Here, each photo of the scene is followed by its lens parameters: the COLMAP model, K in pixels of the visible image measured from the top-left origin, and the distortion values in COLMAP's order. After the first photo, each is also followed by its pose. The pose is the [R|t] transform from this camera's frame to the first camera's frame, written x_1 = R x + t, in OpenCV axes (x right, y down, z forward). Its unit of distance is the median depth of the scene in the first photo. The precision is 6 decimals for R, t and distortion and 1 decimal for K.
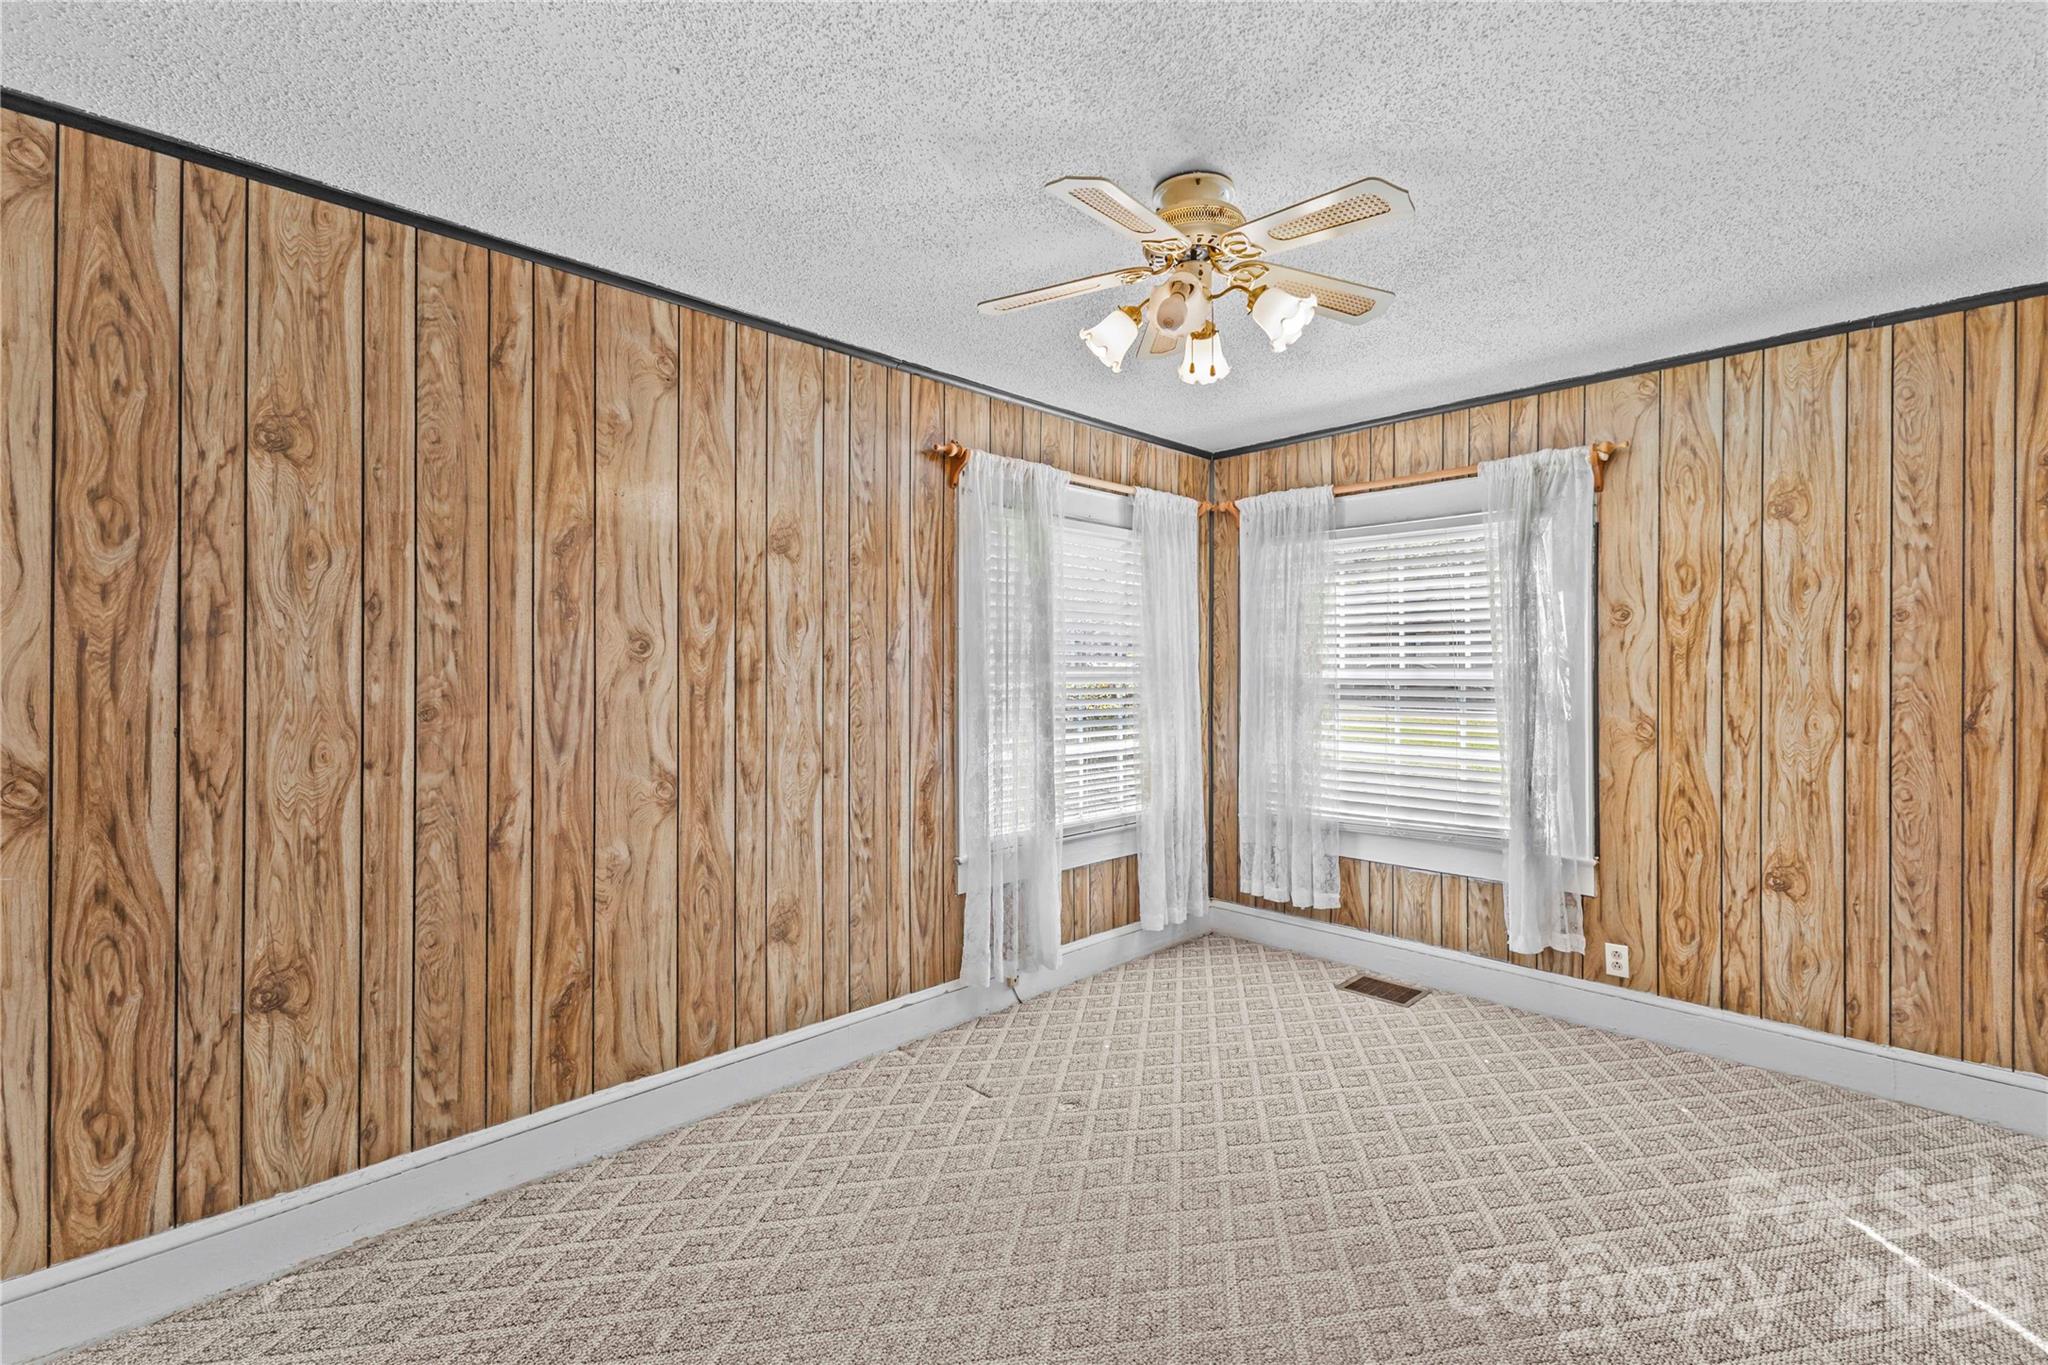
lens RADIAL K [[881.9, 0, 1028.1], [0, 881.9, 680.0], [0, 0, 1]] dist [0.004569, 0.000036]
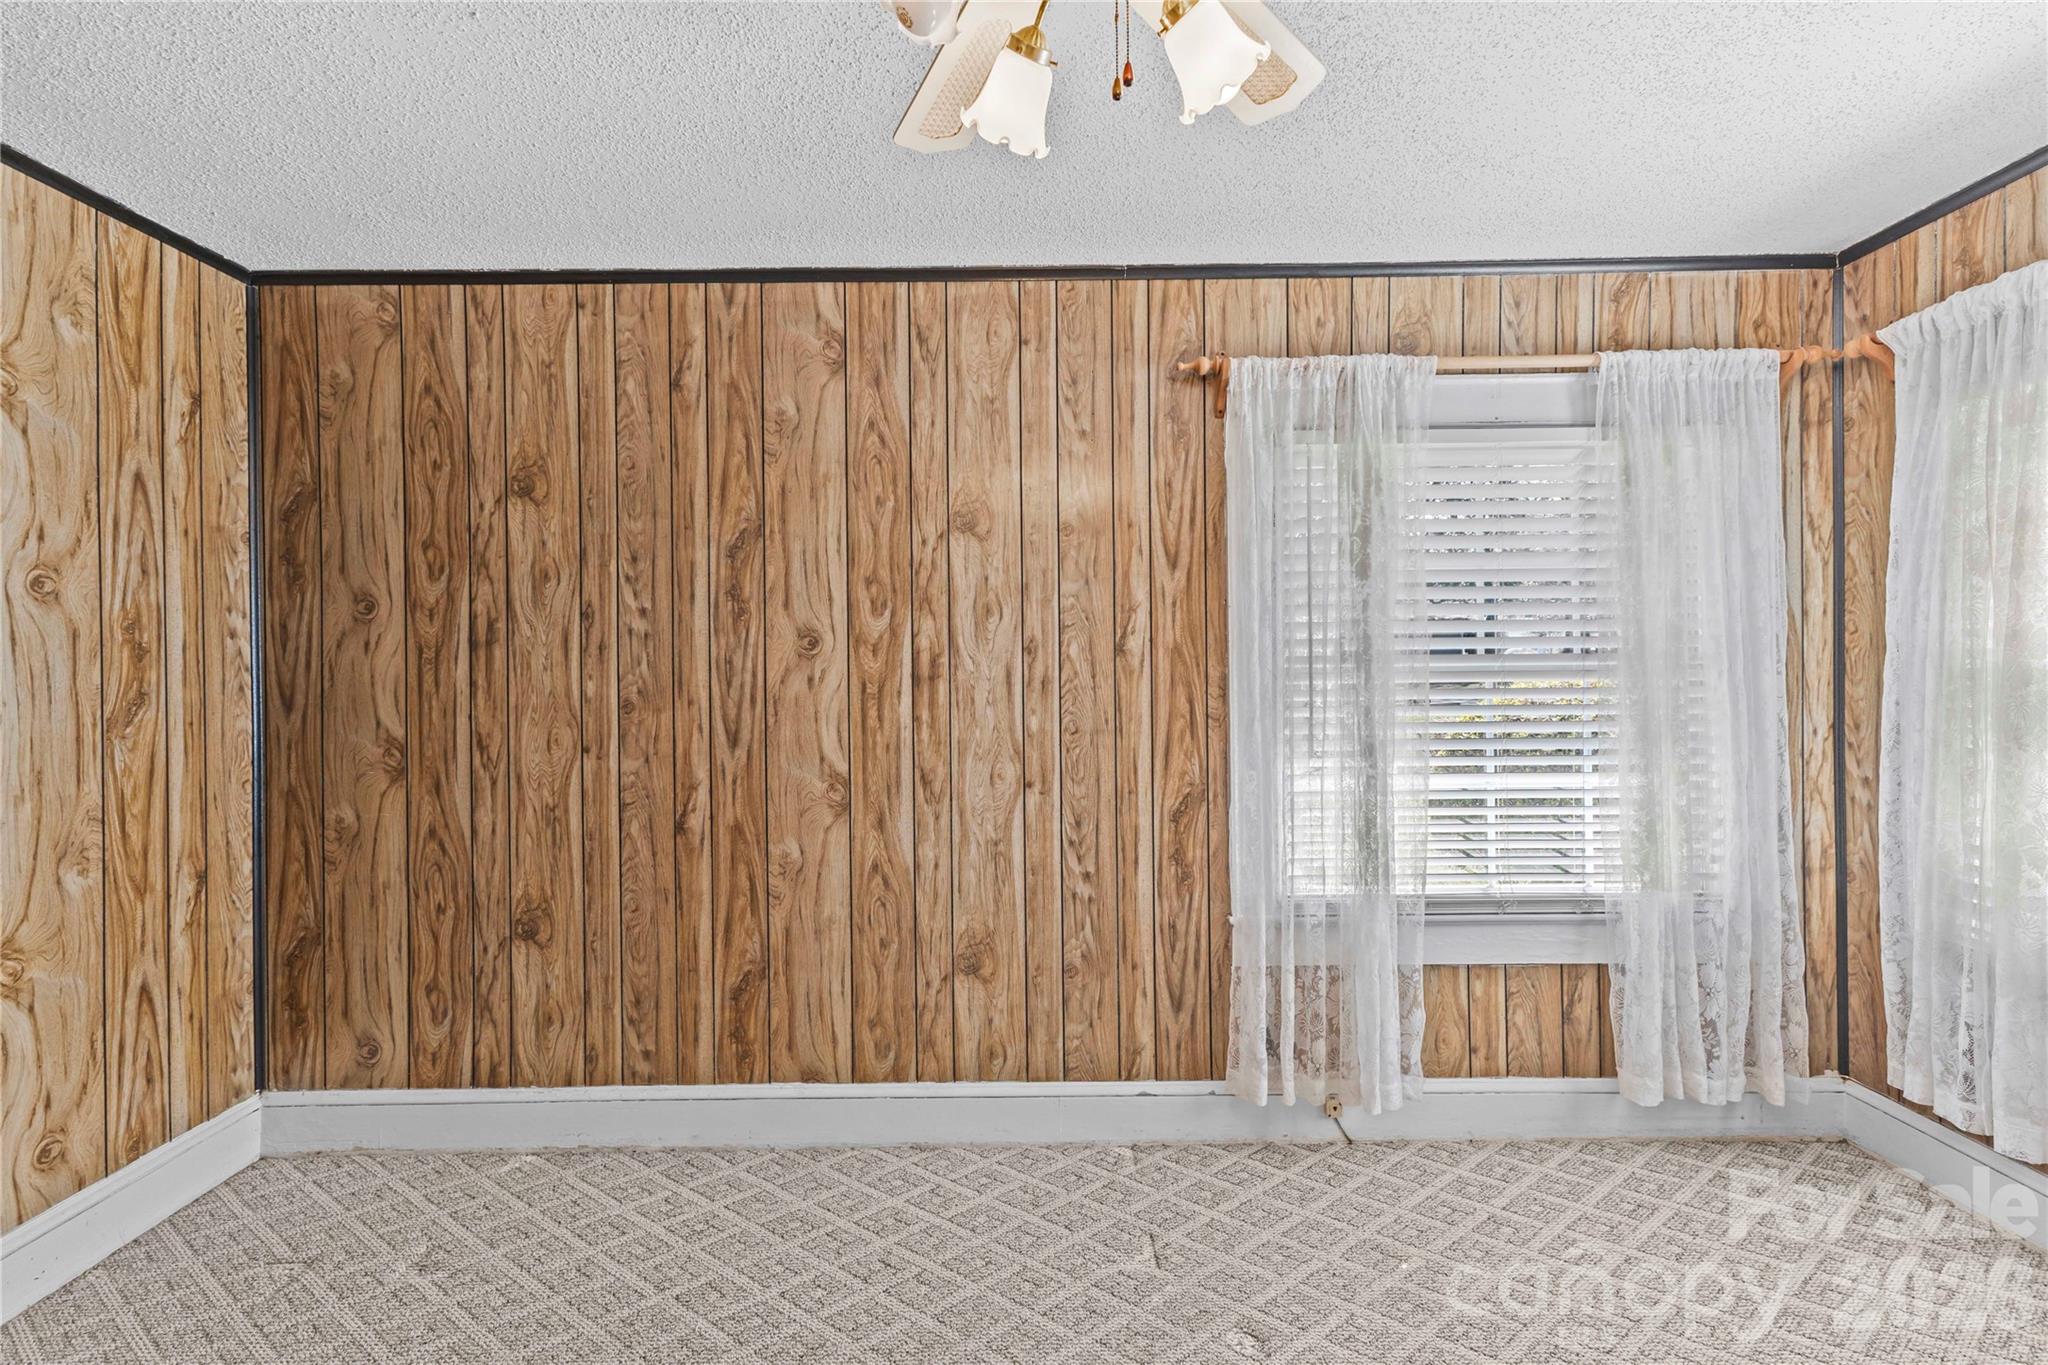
lens RADIAL K [[881.9, 0, 1028.1], [0, 881.9, 680.0], [0, 0, 1]] dist [0.004569, 0.000036]
pose [[0.713962, 0.001734, -0.700183, 0.359180], [0.002460, 0.999985, 0.004985, -0.001164], [0.700181, -0.005282, 0.713946, 0.402715]]
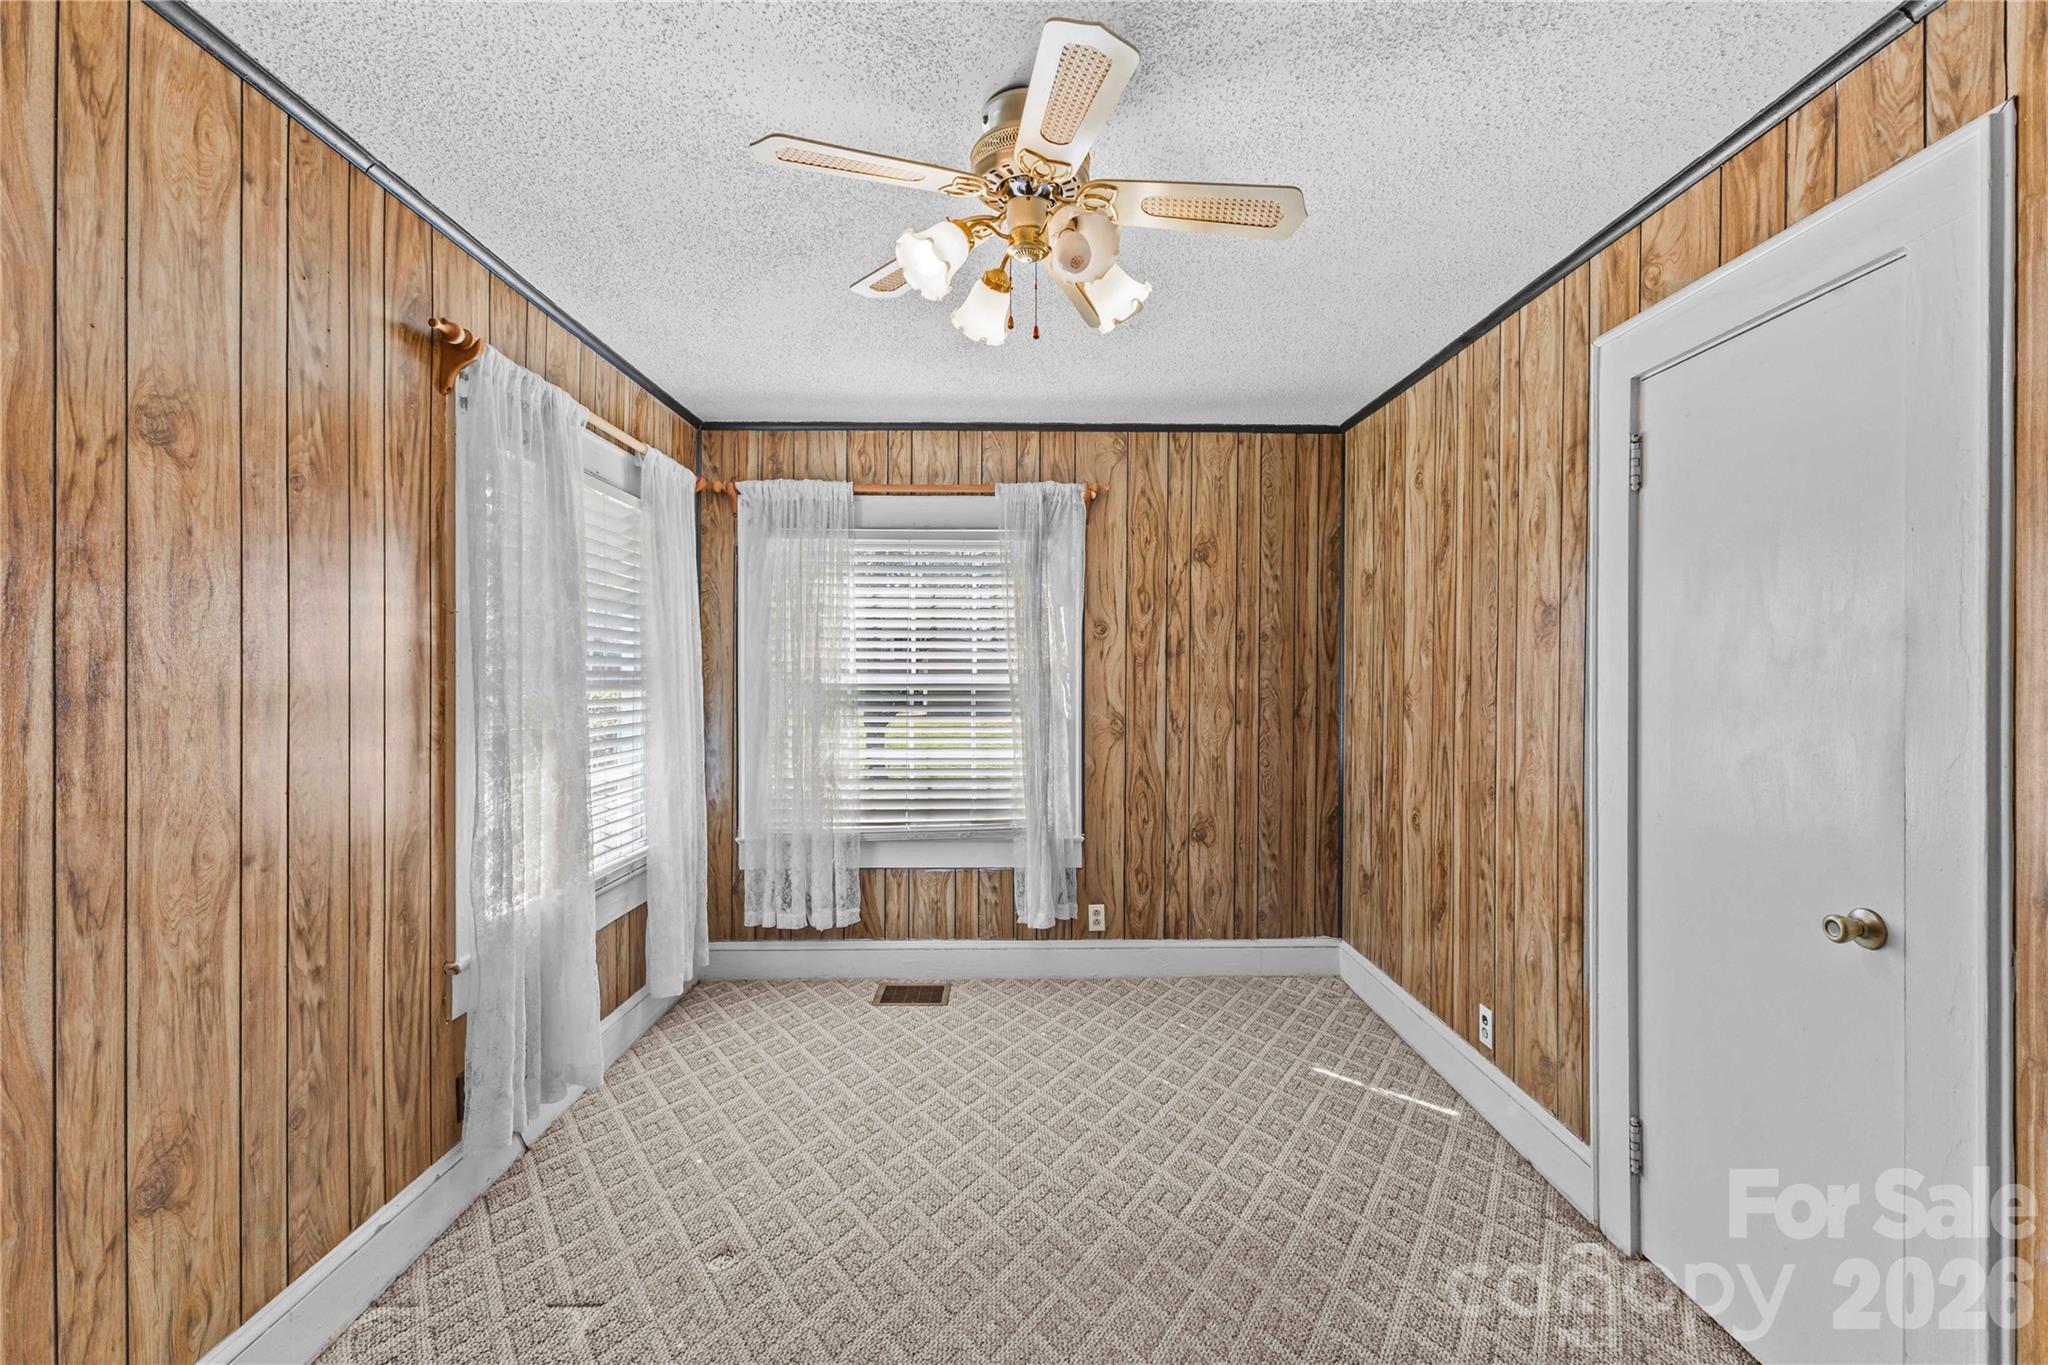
lens RADIAL K [[876.4, 0, 1024.0], [0, 876.4, 682.5], [0, 0, 1]] dist [0.004139, -0.001236]
pose [[0.689513, -0.006034, 0.724248, -0.291022], [0.006766, 0.999975, 0.001889, -0.004810], [-0.724242, 0.003598, 0.689537, 0.281925]]
